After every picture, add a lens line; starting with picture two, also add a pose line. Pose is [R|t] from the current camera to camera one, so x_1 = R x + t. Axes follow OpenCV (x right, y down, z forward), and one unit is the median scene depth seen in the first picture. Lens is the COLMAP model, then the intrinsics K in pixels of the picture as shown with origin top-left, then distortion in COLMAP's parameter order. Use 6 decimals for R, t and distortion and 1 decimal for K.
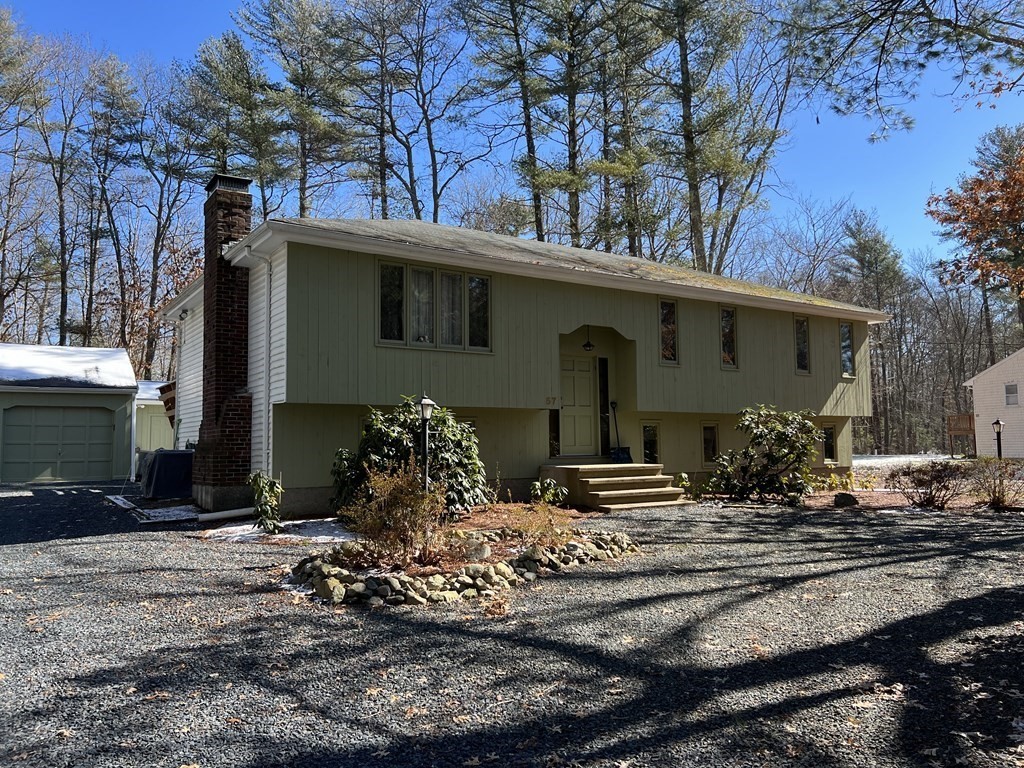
lens RADIAL K [[758.0, 0, 516.3], [0, 758.0, 391.9], [0, 0, 1]] dist [0.087926, -0.083297]
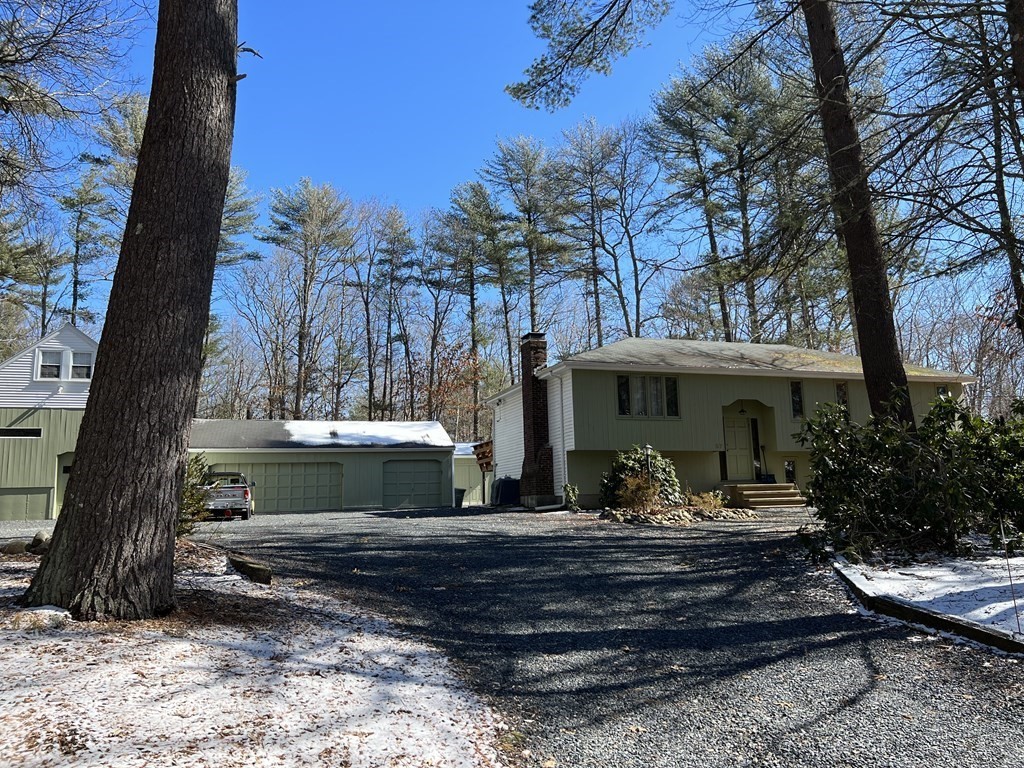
lens RADIAL K [[758.0, 0, 516.3], [0, 758.0, 391.9], [0, 0, 1]] dist [0.087926, -0.083297]
pose [[0.965014, -0.048976, -0.257583, 0.048150], [0.030304, 0.996650, -0.075968, 0.006338], [0.260441, 0.065504, 0.963265, -0.682016]]
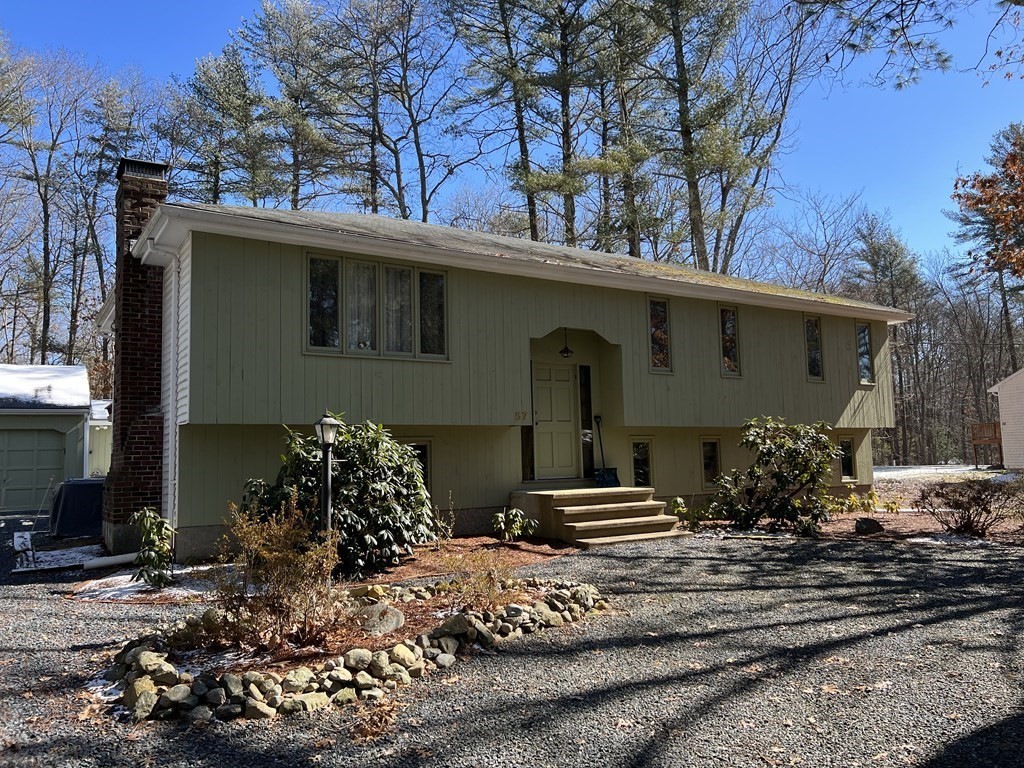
lens RADIAL K [[761.2, 0, 512.0], [0, 761.2, 384.0], [0, 0, 1]] dist [0.044384, -0.004841]
pose [[0.999679, -0.015470, -0.020045, 0.048318], [0.014893, 0.999480, -0.028606, 0.000132], [0.020477, 0.028298, 0.999390, 0.125723]]
